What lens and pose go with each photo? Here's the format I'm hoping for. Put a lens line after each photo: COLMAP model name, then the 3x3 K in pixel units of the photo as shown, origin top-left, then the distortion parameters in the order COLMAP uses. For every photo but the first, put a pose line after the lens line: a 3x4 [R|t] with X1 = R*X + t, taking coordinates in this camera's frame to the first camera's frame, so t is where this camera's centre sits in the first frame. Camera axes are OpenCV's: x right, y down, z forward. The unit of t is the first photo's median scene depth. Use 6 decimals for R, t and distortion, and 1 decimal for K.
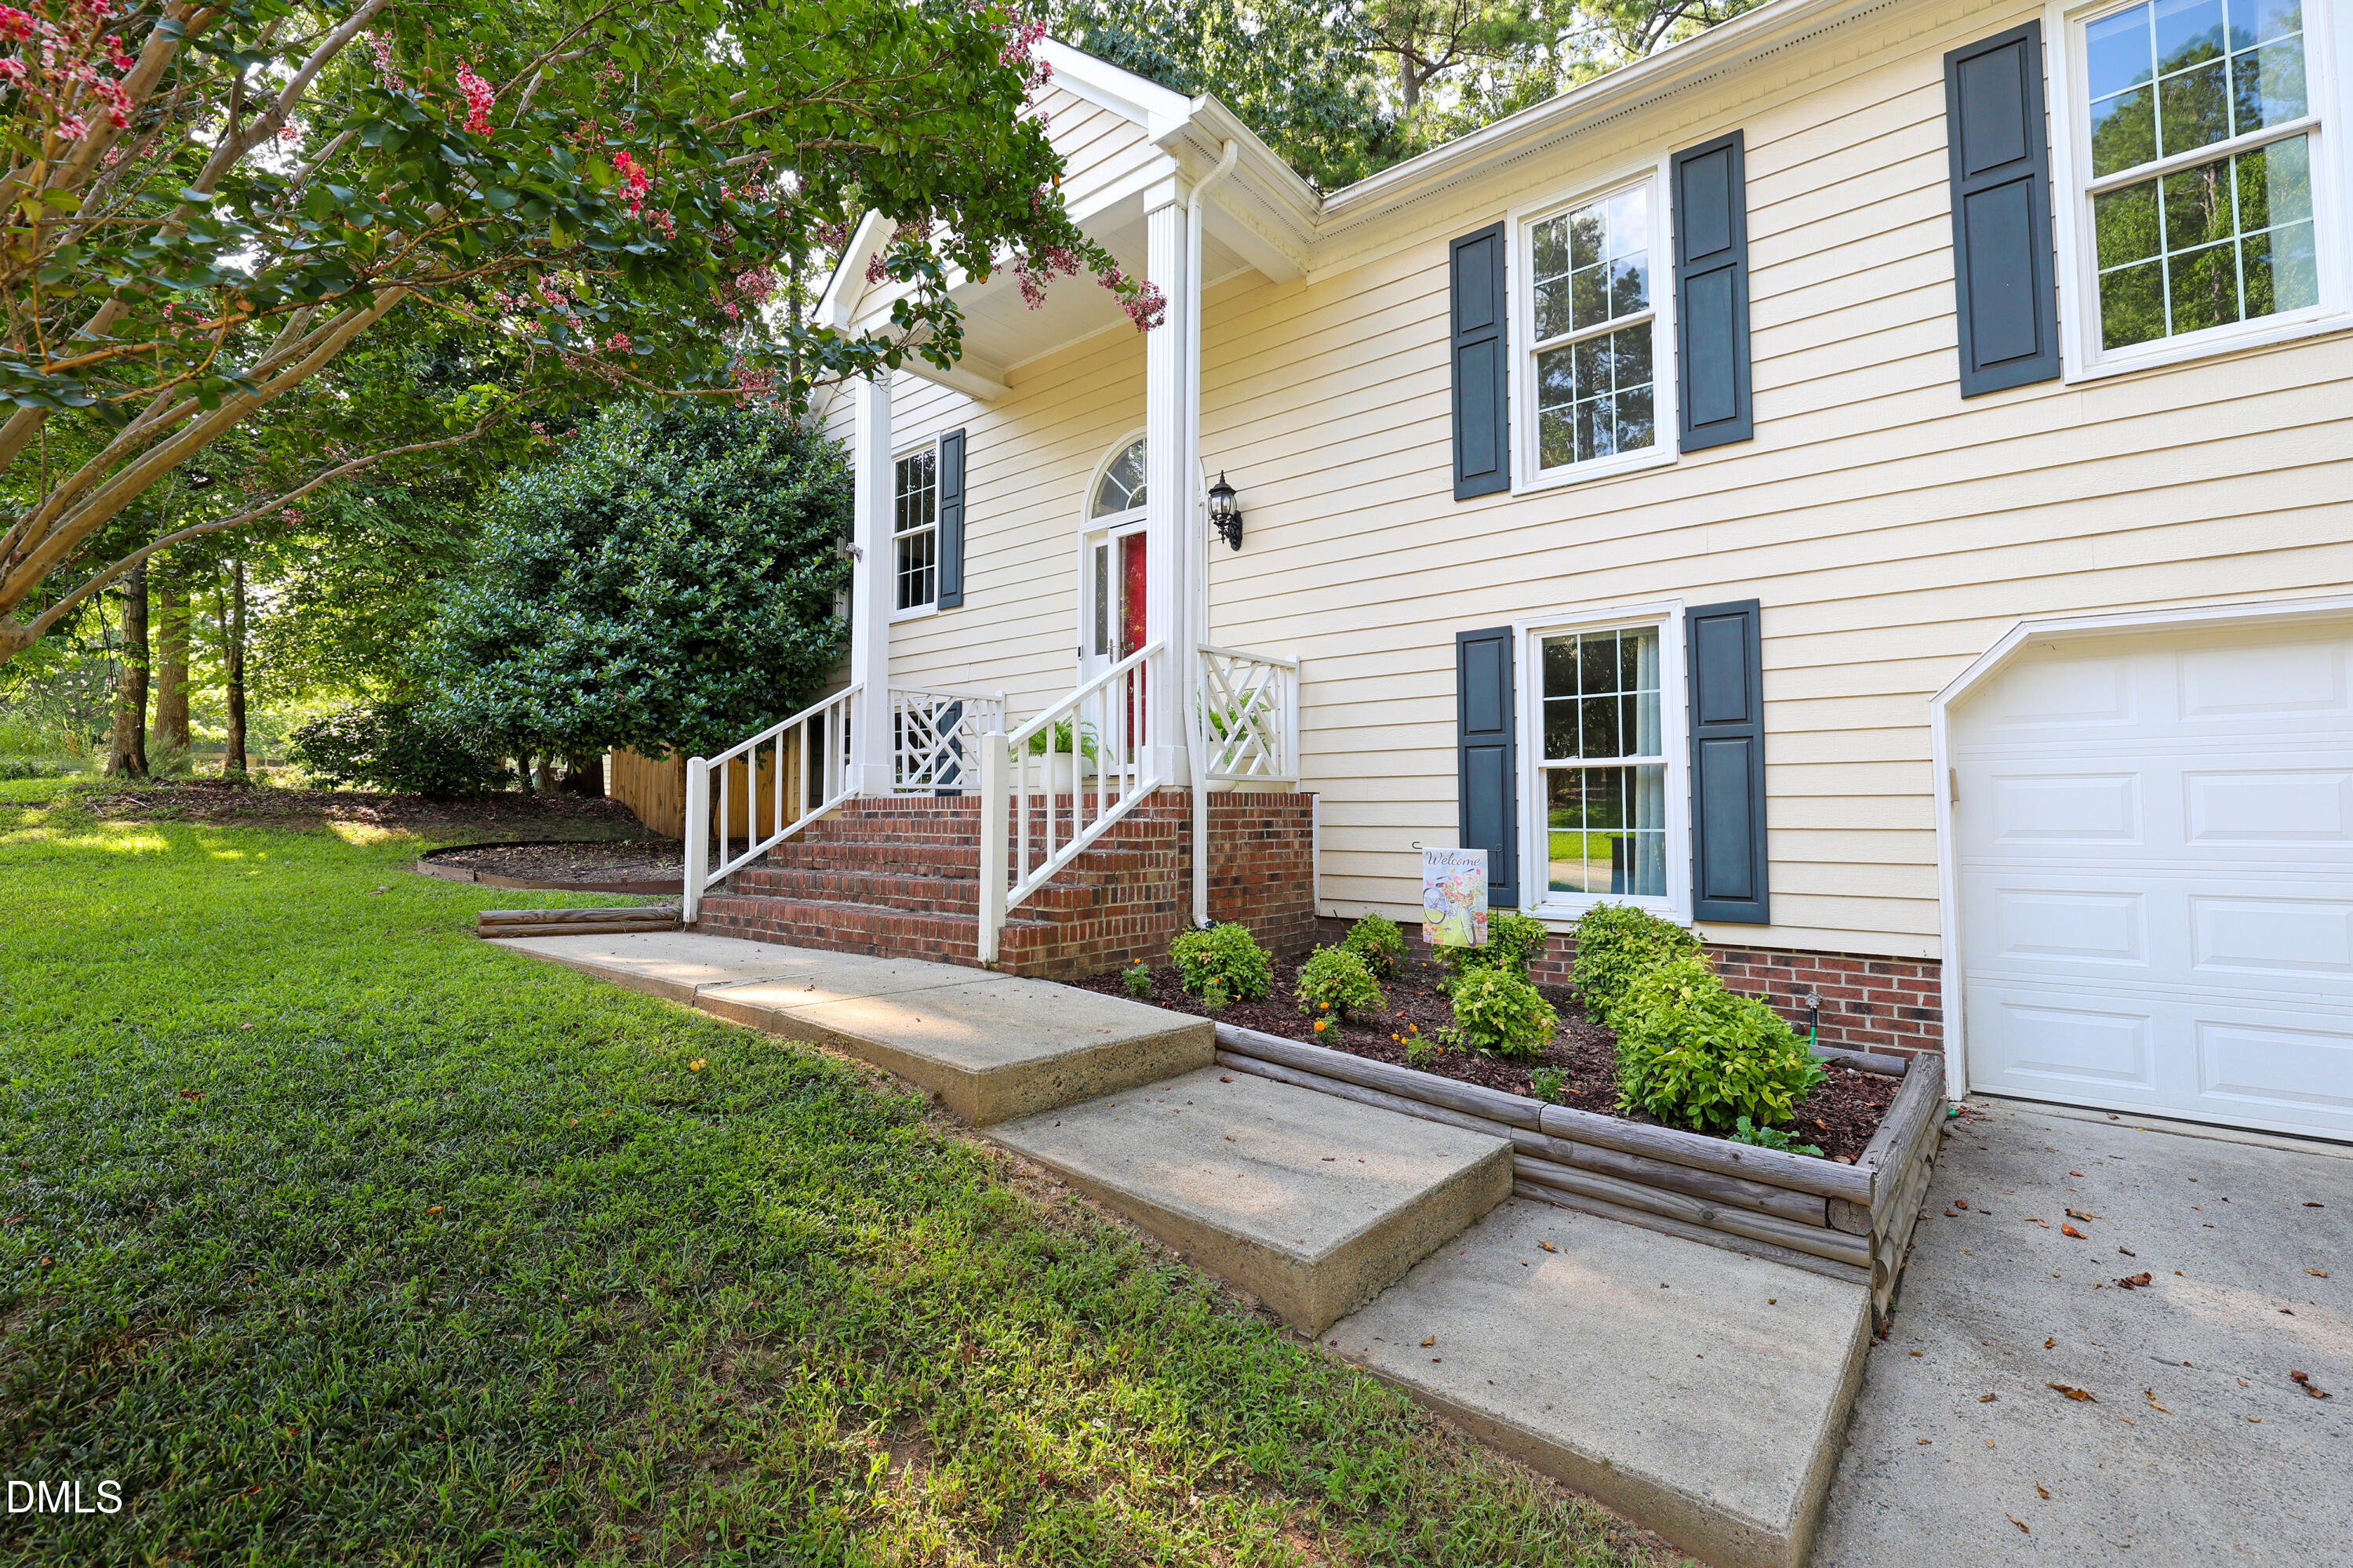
lens RADIAL K [[1012.6, 0, 1168.7], [0, 1012.6, 770.2], [0, 0, 1]] dist [0.000266, 0.000188]
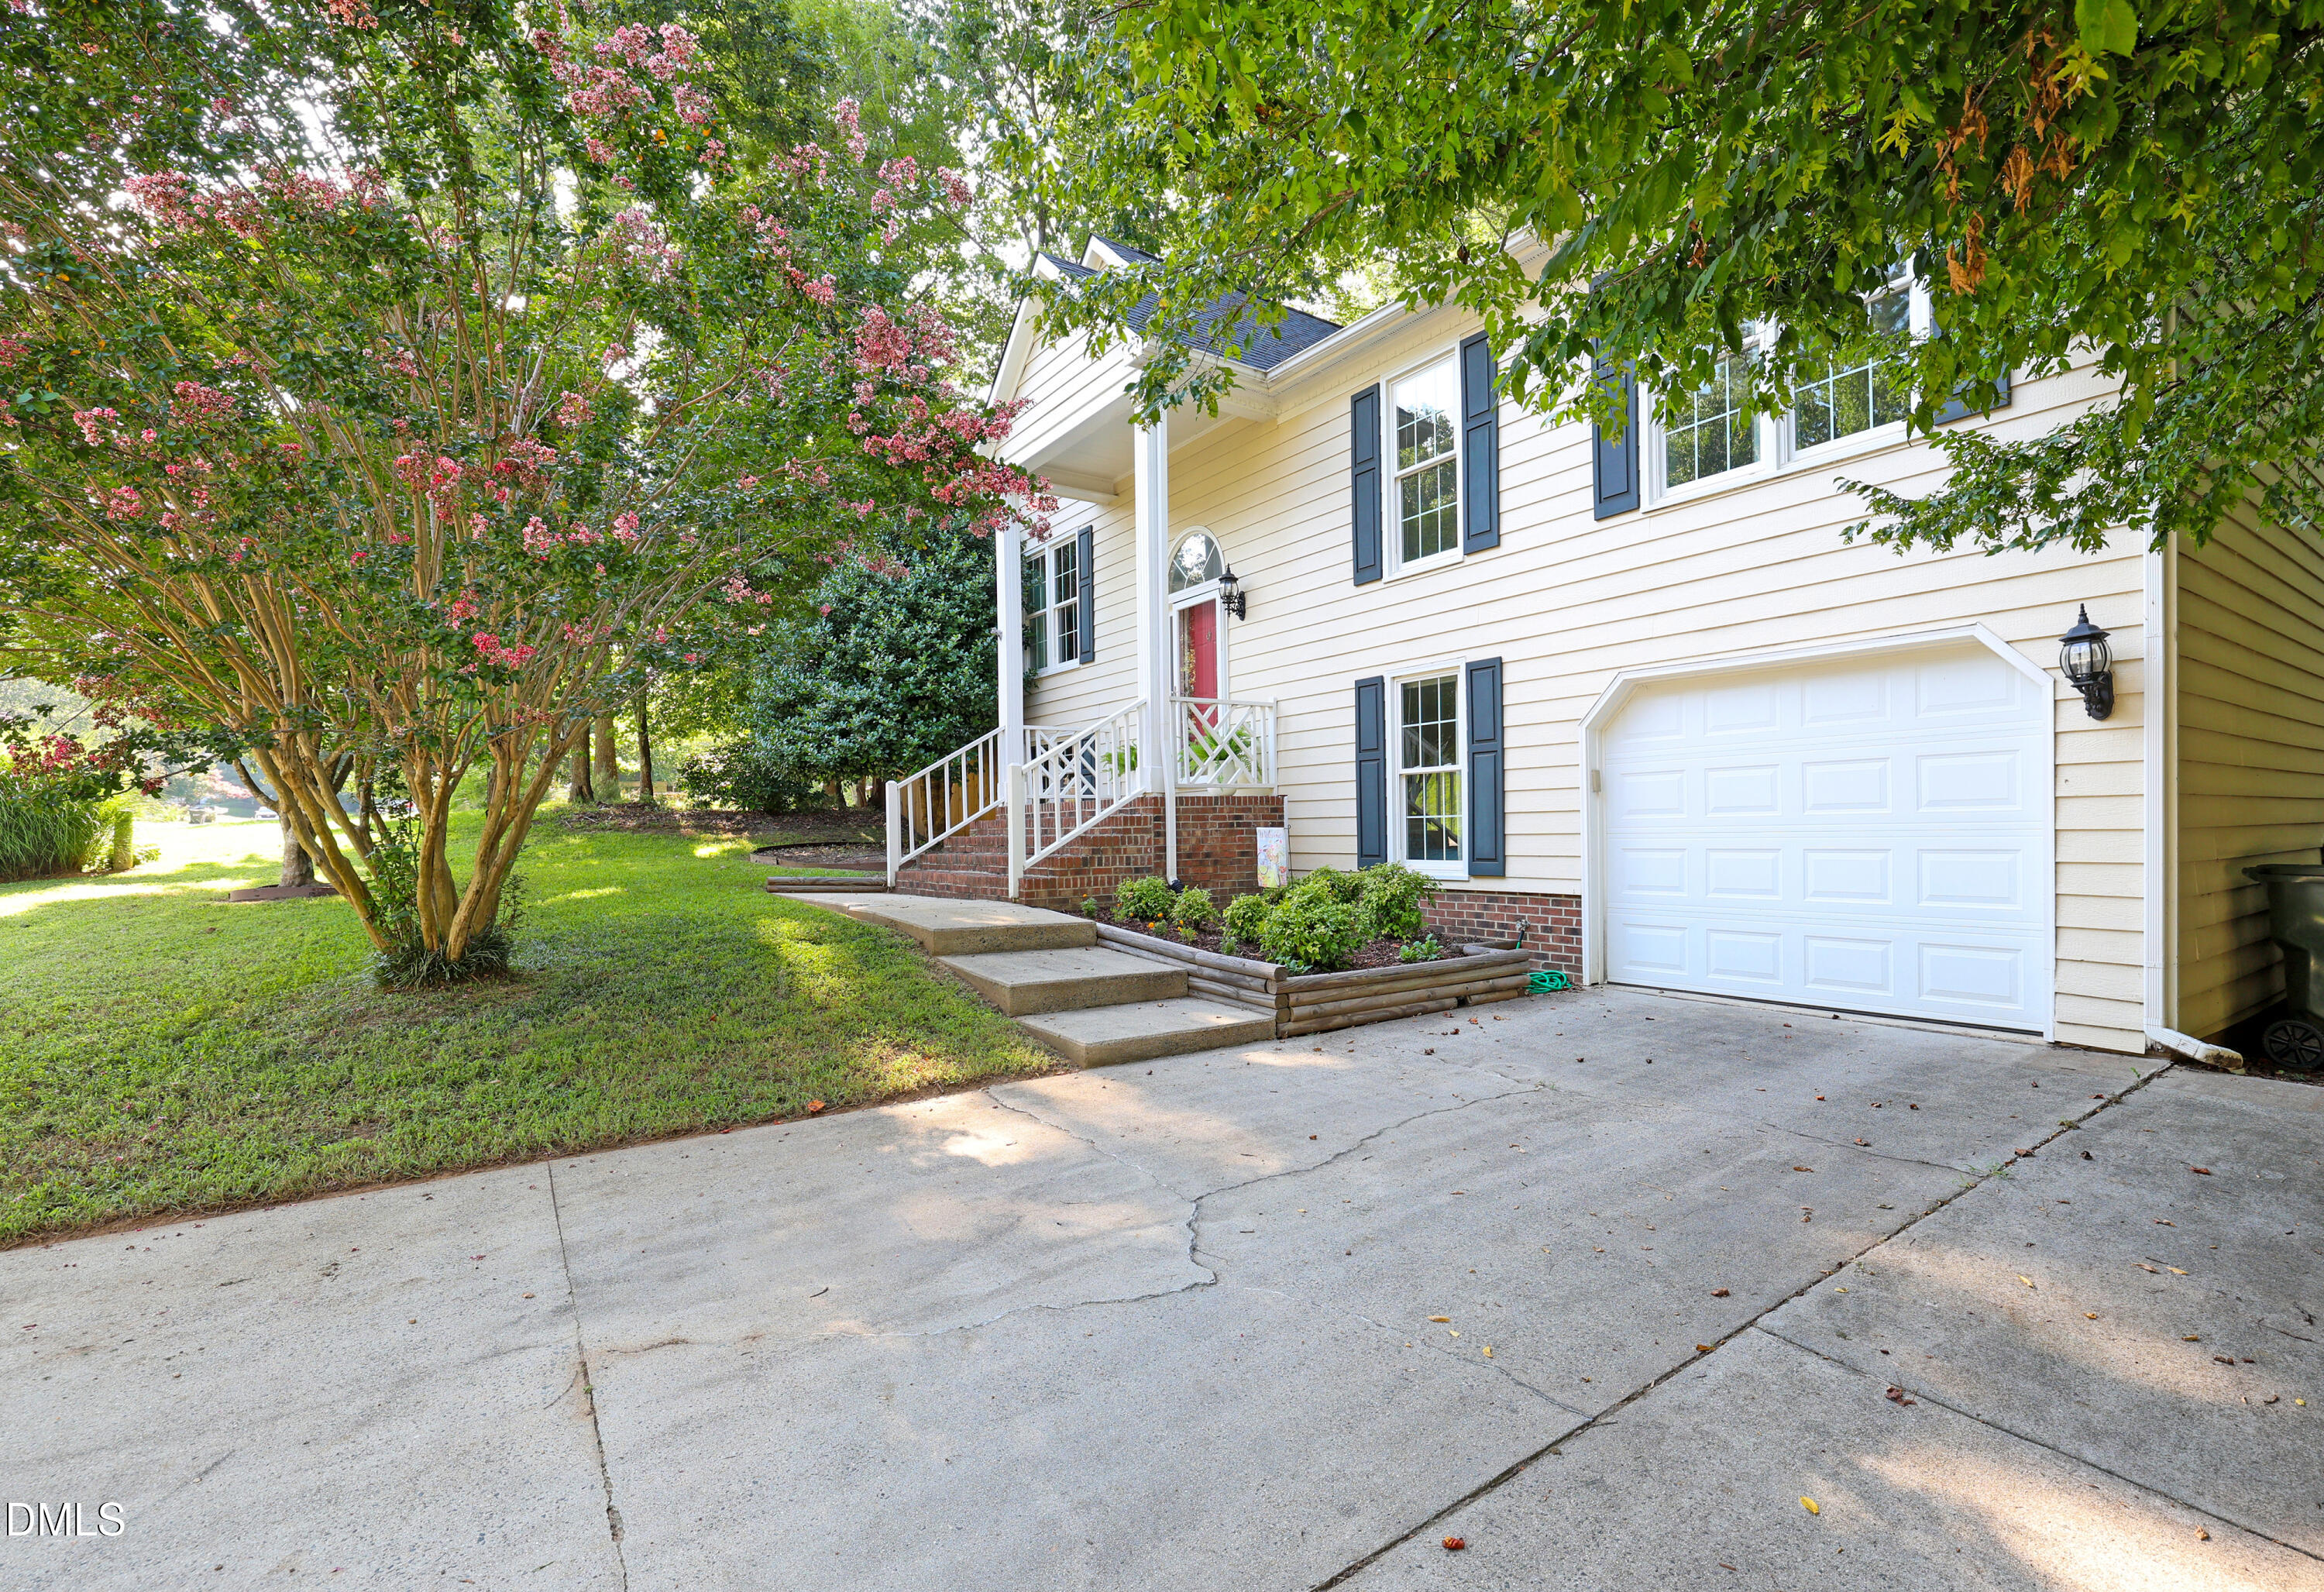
lens RADIAL K [[1048.1, 0, 1252.8], [0, 1048.1, 846.6], [0, 0, 1]] dist [0.003318, 0.000325]
pose [[0.974084, -0.010365, -0.225951, 0.470104], [0.025037, 0.997752, 0.062165, 0.001753], [0.224798, -0.066211, 0.972153, -0.475849]]
